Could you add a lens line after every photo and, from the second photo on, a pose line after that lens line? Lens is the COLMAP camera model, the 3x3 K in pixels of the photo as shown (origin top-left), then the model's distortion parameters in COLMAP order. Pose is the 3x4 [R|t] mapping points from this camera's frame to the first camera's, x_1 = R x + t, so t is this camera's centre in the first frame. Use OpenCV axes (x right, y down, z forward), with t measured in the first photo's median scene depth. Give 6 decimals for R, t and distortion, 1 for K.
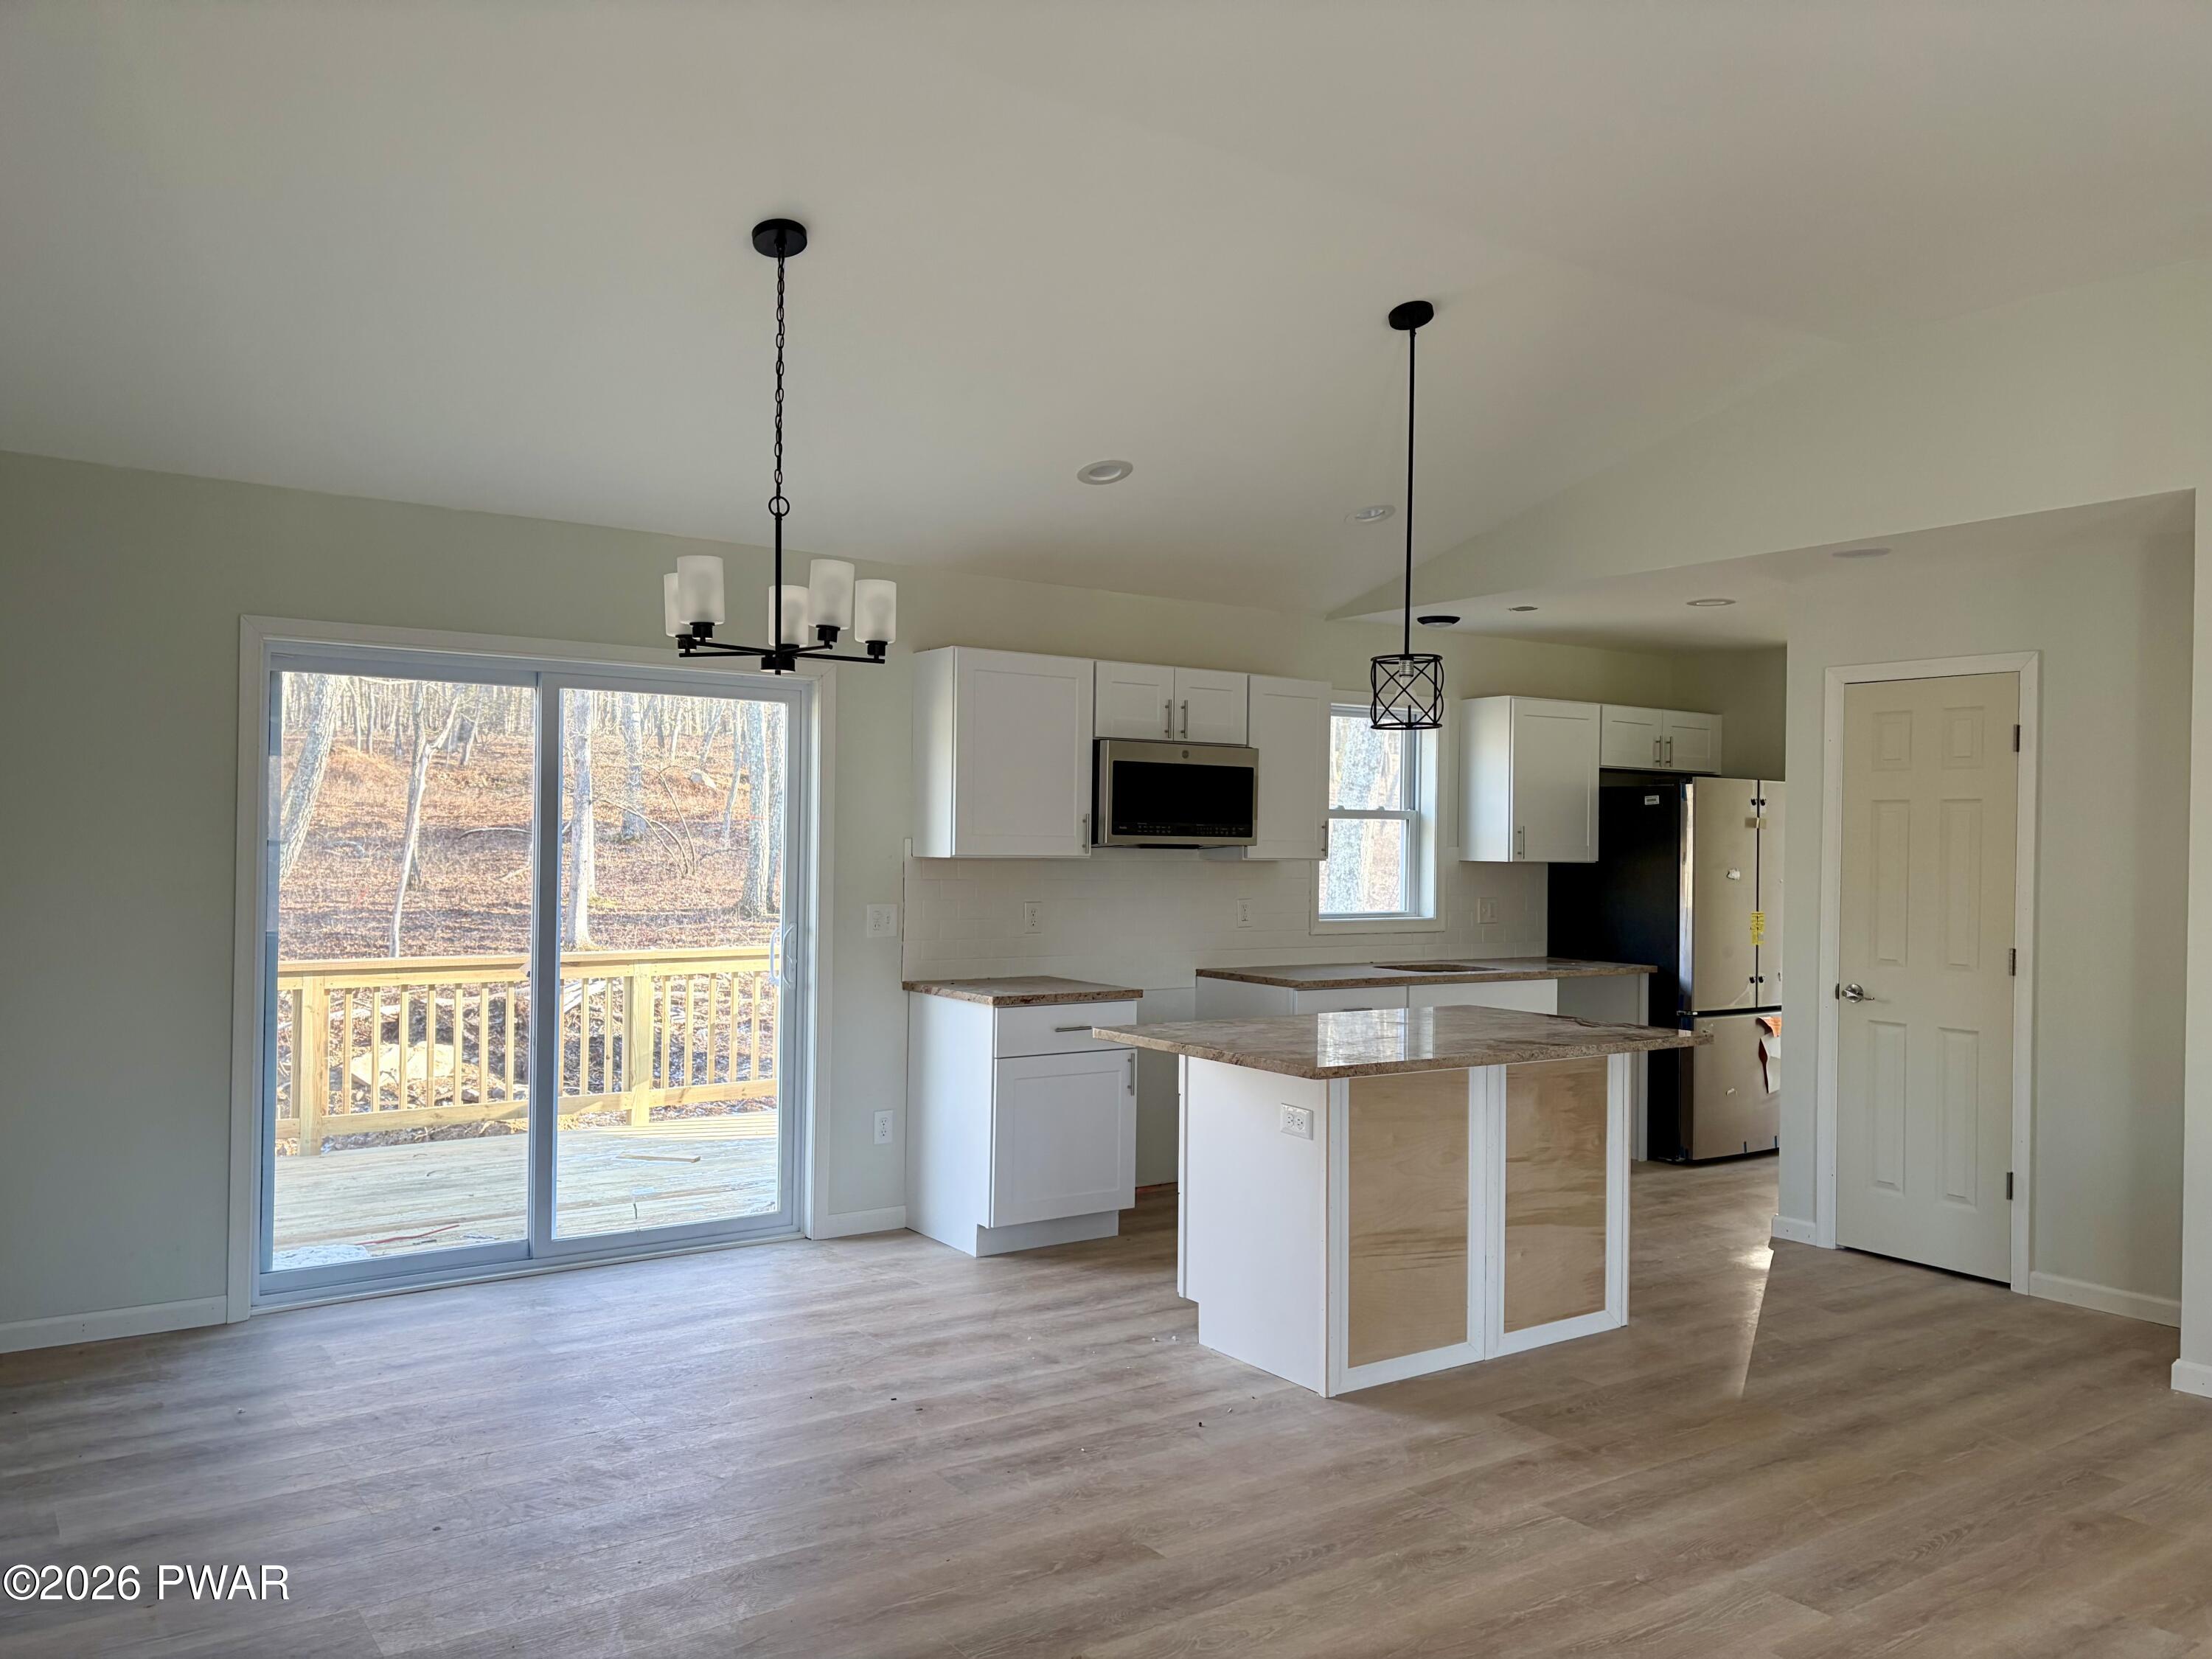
lens RADIAL K [[1648.1, 0, 1106.0], [0, 1648.1, 829.5], [0, 0, 1]] dist [0.006855, 0.001739]
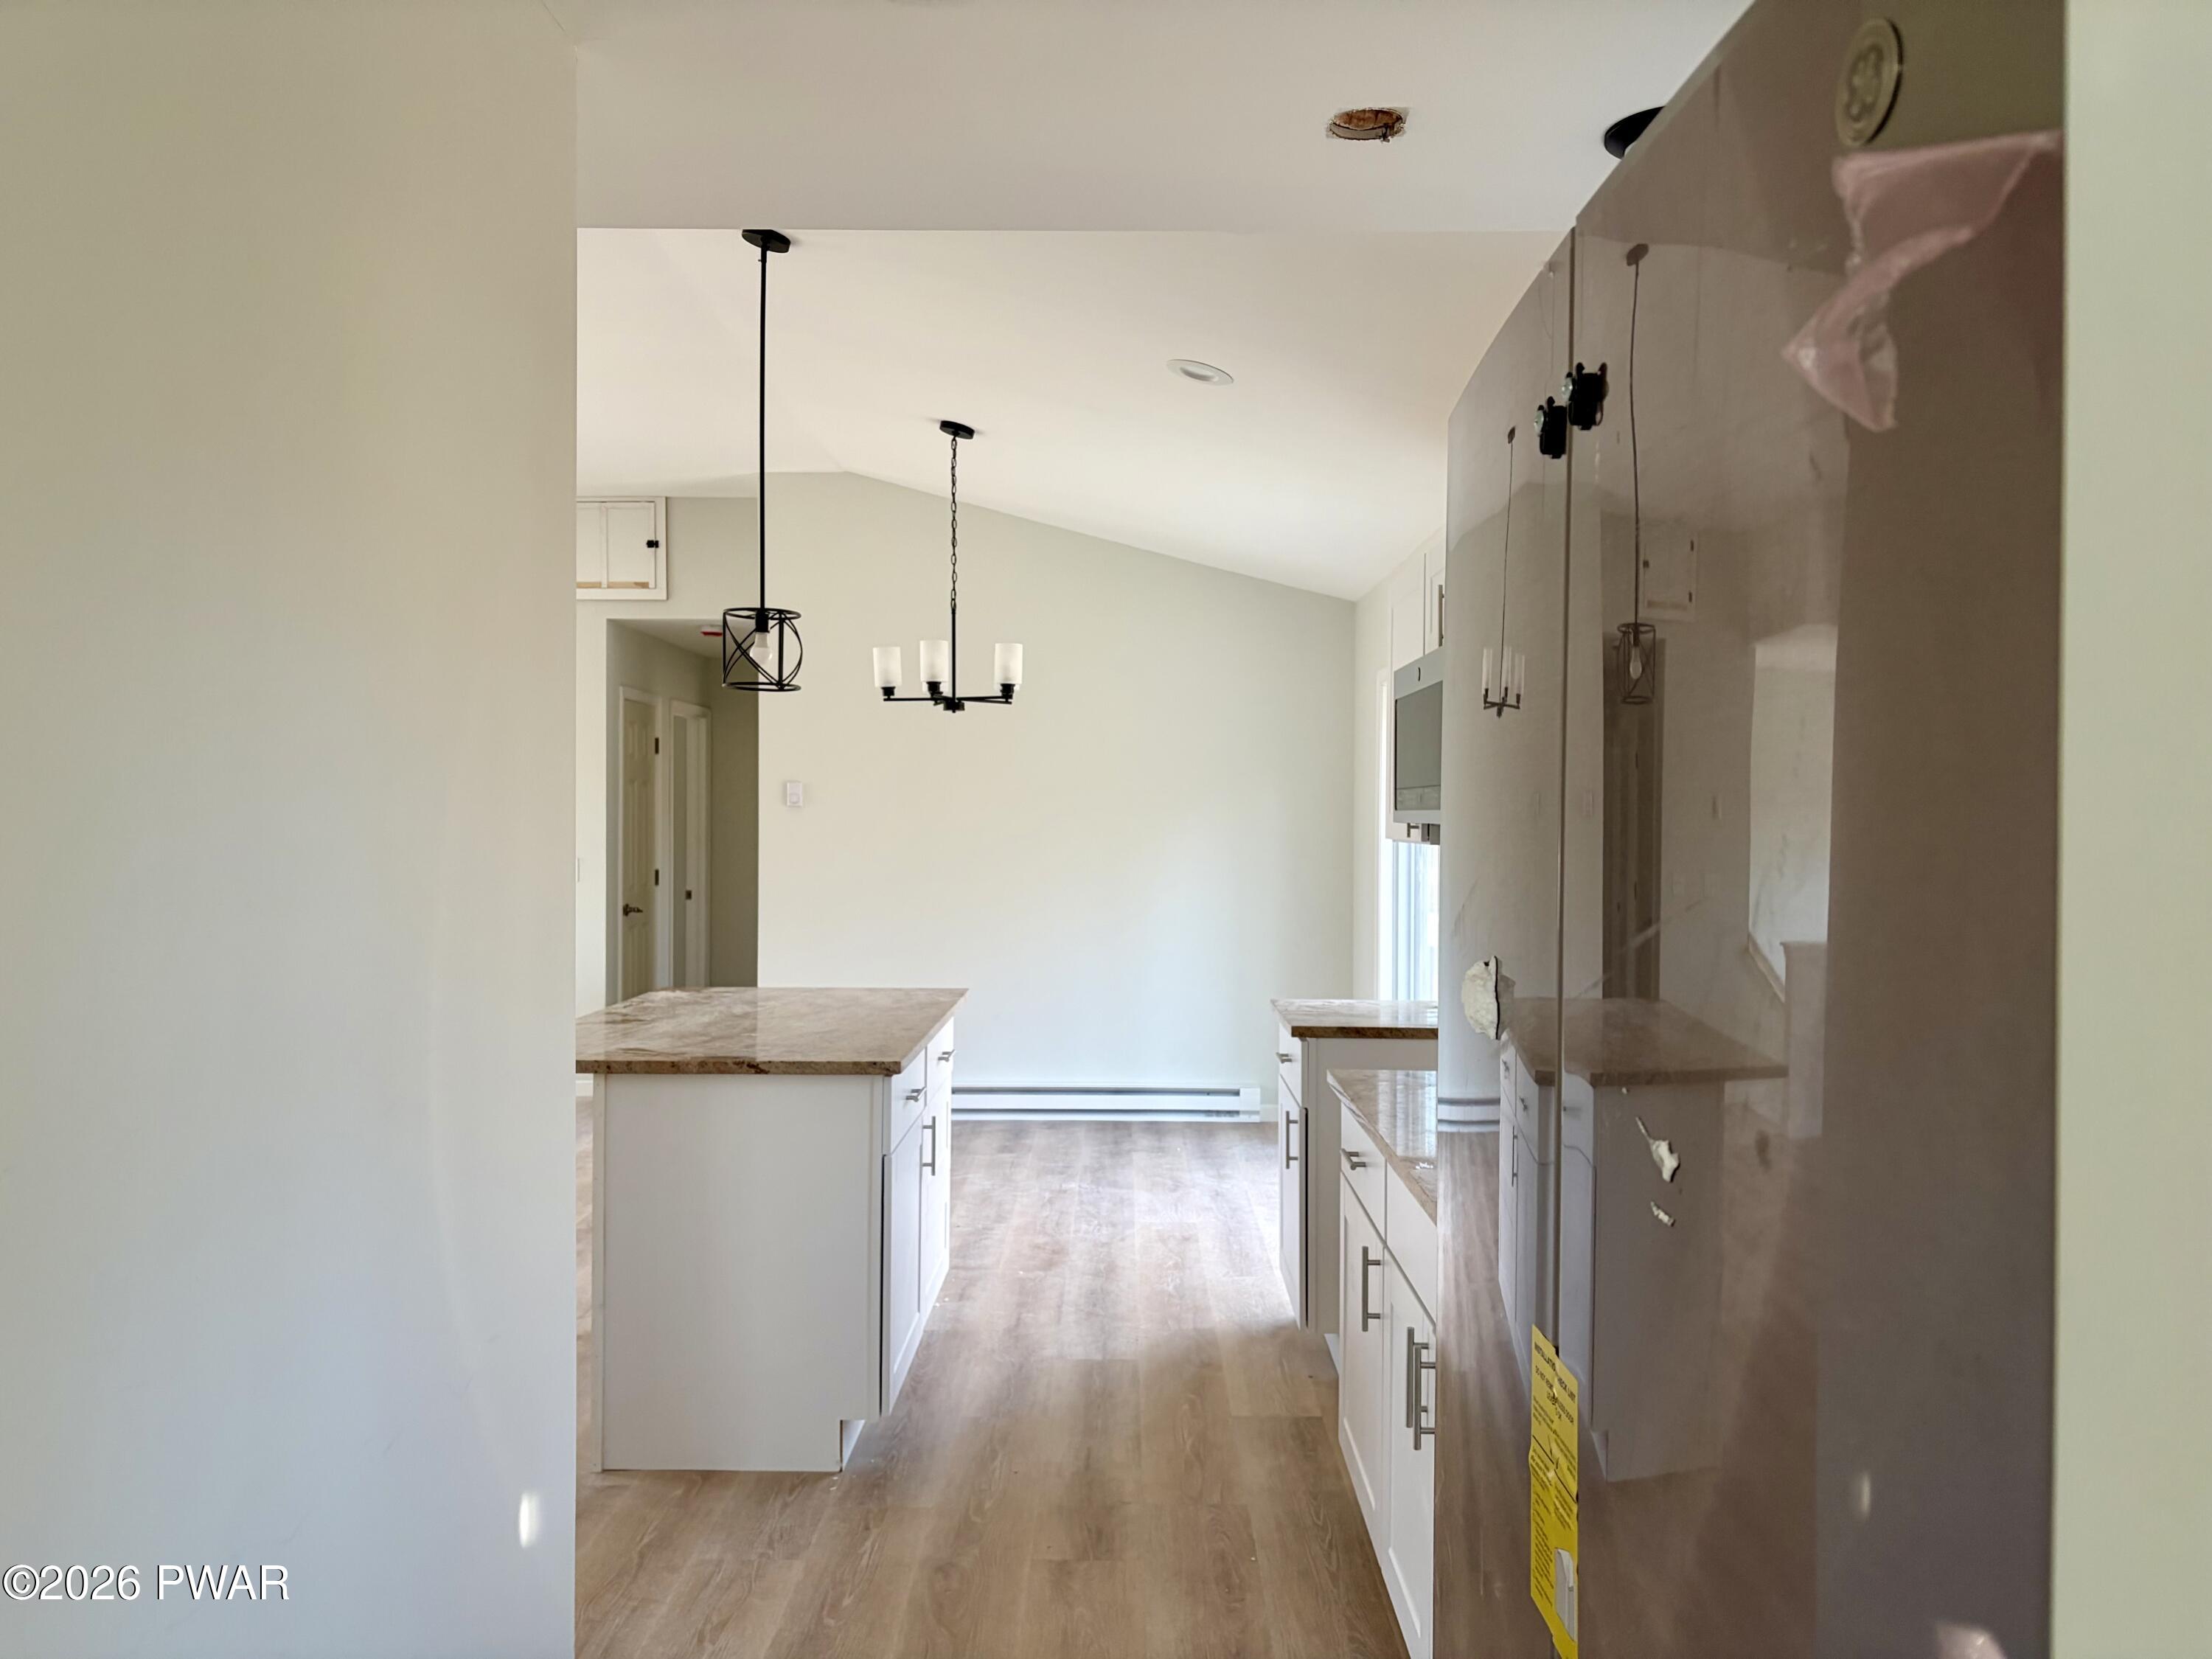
lens RADIAL K [[1648.1, 0, 1106.0], [0, 1648.1, 829.5], [0, 0, 1]] dist [0.006855, 0.001739]
pose [[-0.591687, -0.026809, -0.805722, 0.743928], [-0.011782, 0.999628, -0.024608, 0.042362], [0.806082, -0.005067, -0.591782, 1.574928]]
